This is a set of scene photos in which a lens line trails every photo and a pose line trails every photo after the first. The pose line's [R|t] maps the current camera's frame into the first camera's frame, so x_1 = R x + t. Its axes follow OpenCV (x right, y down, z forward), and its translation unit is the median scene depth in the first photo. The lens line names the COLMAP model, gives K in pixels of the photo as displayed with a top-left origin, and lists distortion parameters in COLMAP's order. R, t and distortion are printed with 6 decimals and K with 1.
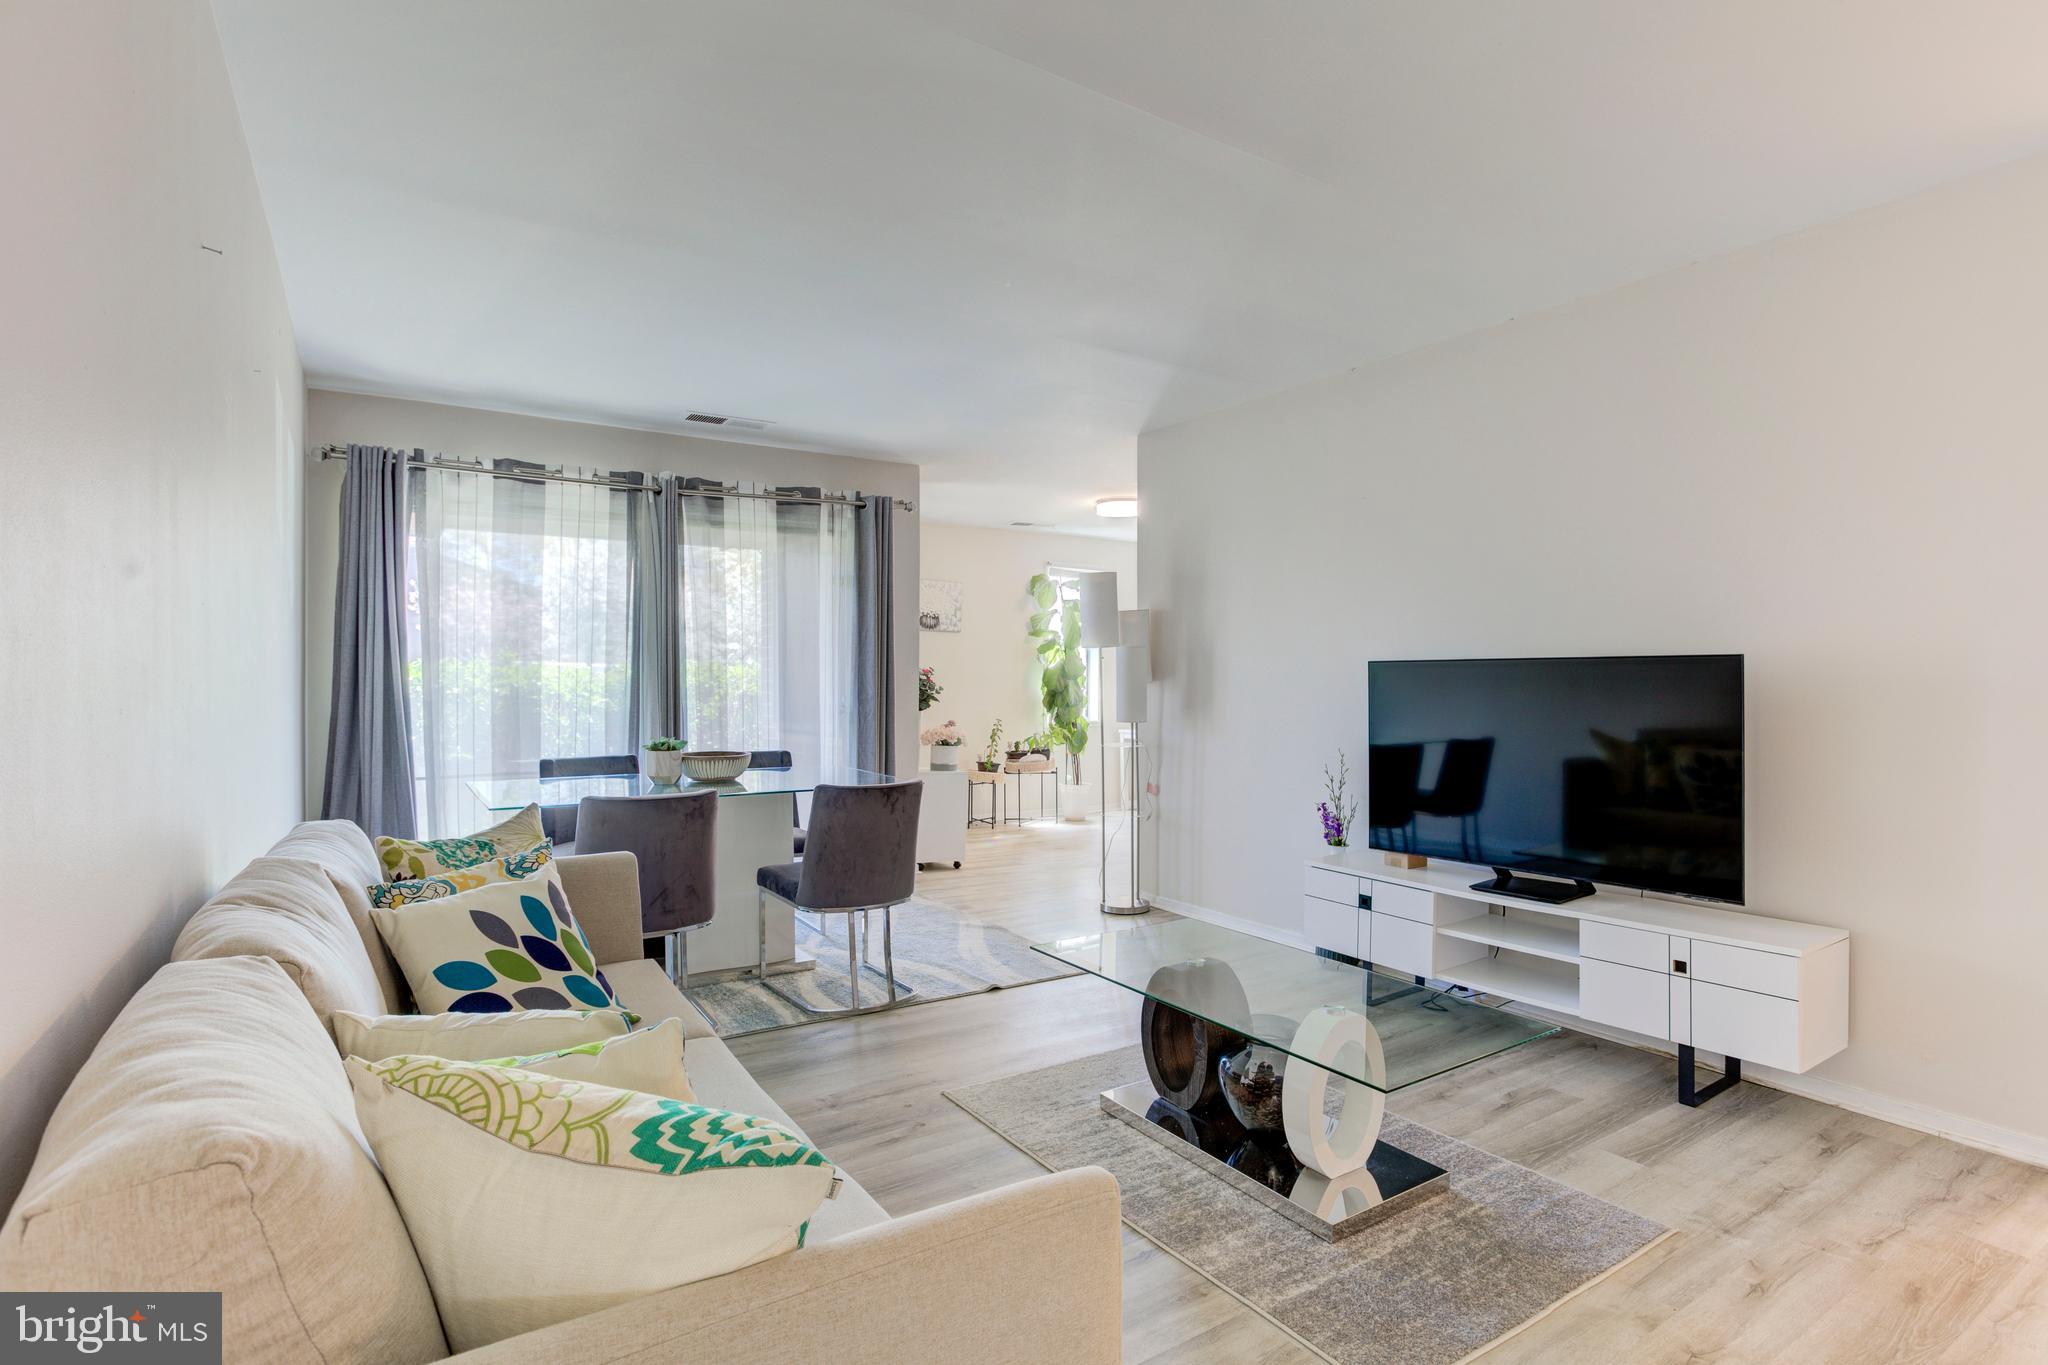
lens RADIAL K [[1059.8, 0, 937.8], [0, 1059.8, 681.5], [0, 0, 1]] dist [-0.040713, 0.000150]
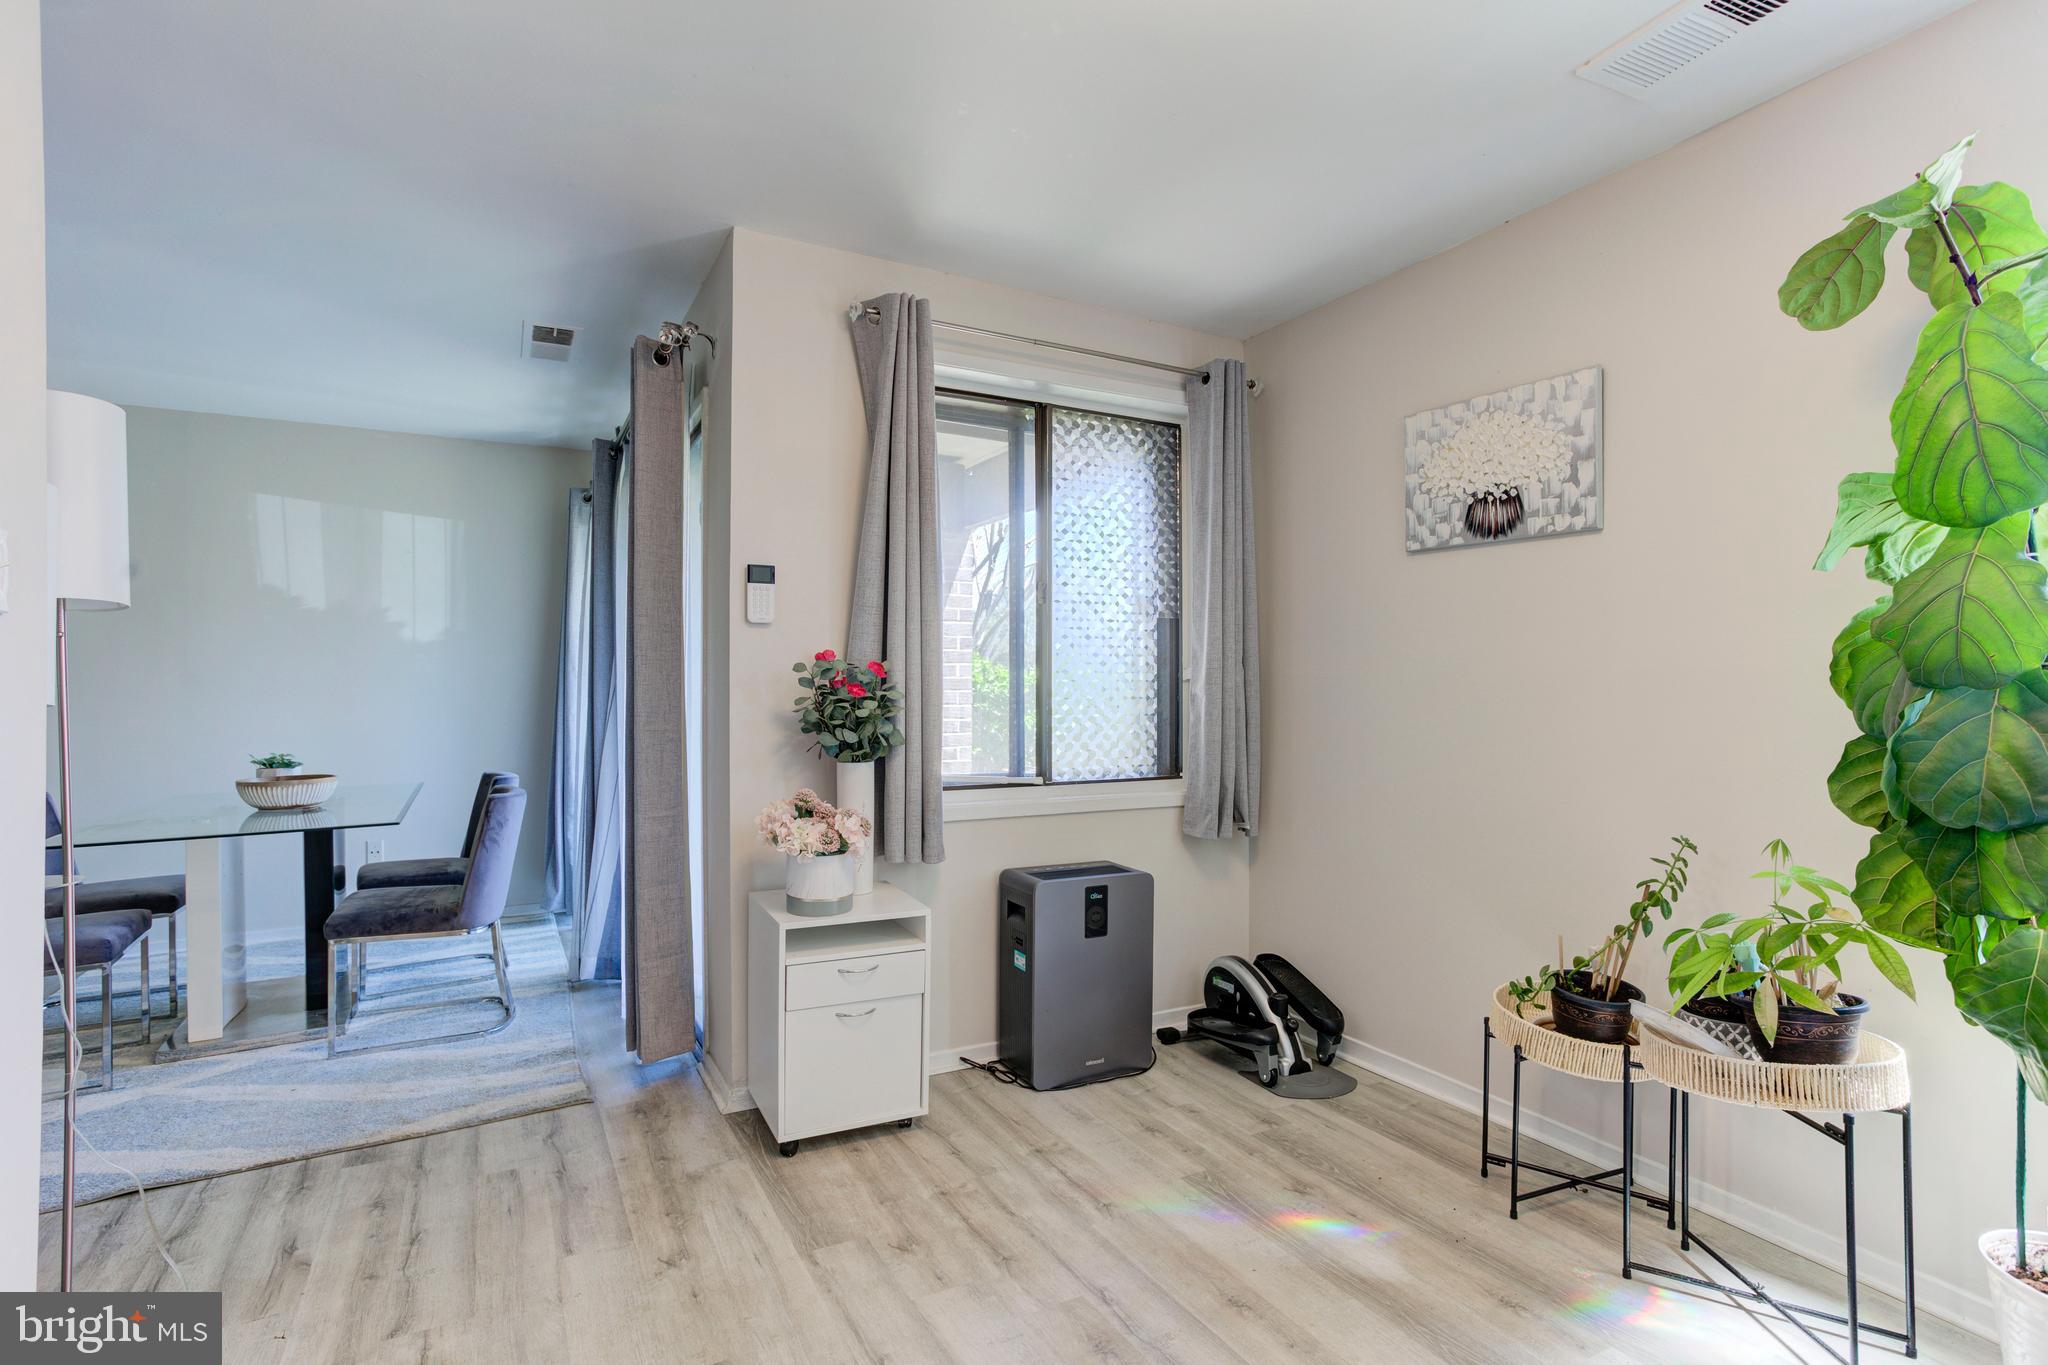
lens RADIAL K [[1096.8, 0, 1069.9], [0, 1096.8, 693.3], [0, 0, 1]] dist [-0.003184, -0.000223]
pose [[-0.058417, 0.002232, -0.998290, 0.533744], [0.002959, 0.999993, 0.002062, -0.003047], [0.998288, -0.002834, -0.058423, 1.381082]]
